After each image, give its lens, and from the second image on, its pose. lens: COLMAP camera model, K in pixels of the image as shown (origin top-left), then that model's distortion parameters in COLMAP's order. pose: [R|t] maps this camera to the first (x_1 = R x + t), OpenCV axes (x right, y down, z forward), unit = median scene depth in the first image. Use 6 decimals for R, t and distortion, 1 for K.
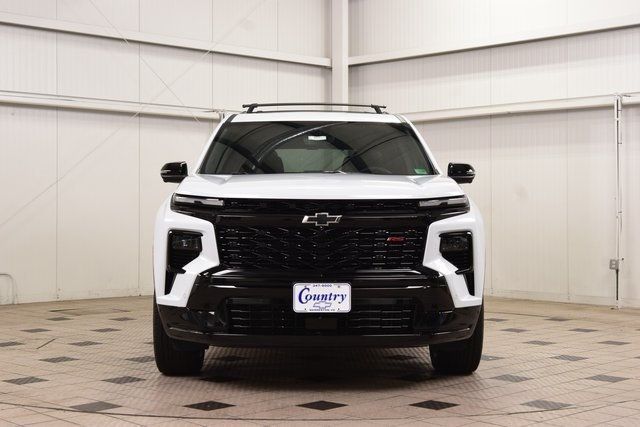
lens RADIAL K [[1060.5, 0, 322.0], [0, 1060.5, 207.4], [0, 0, 1]] dist [0.027648, 0.000000]
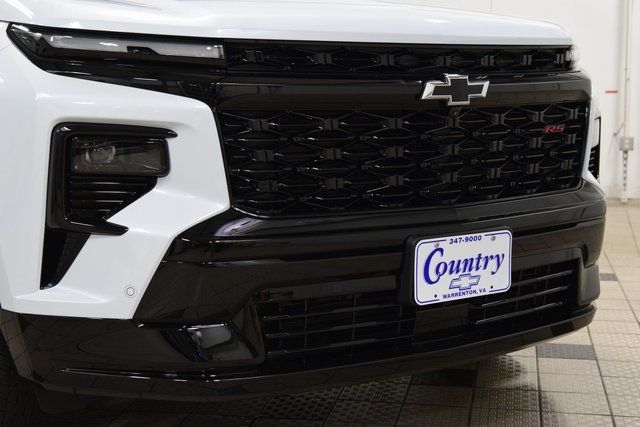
lens RADIAL K [[1060.5, 0, 323.7], [0, 1060.5, 215.2], [0, 0, 1]] dist [0.027648, 0.000000]
pose [[0.835791, -0.079534, 0.543256, -0.285793], [0.005220, 0.990559, 0.136989, 0.002096], [-0.549023, -0.111659, 0.828315, 0.651947]]
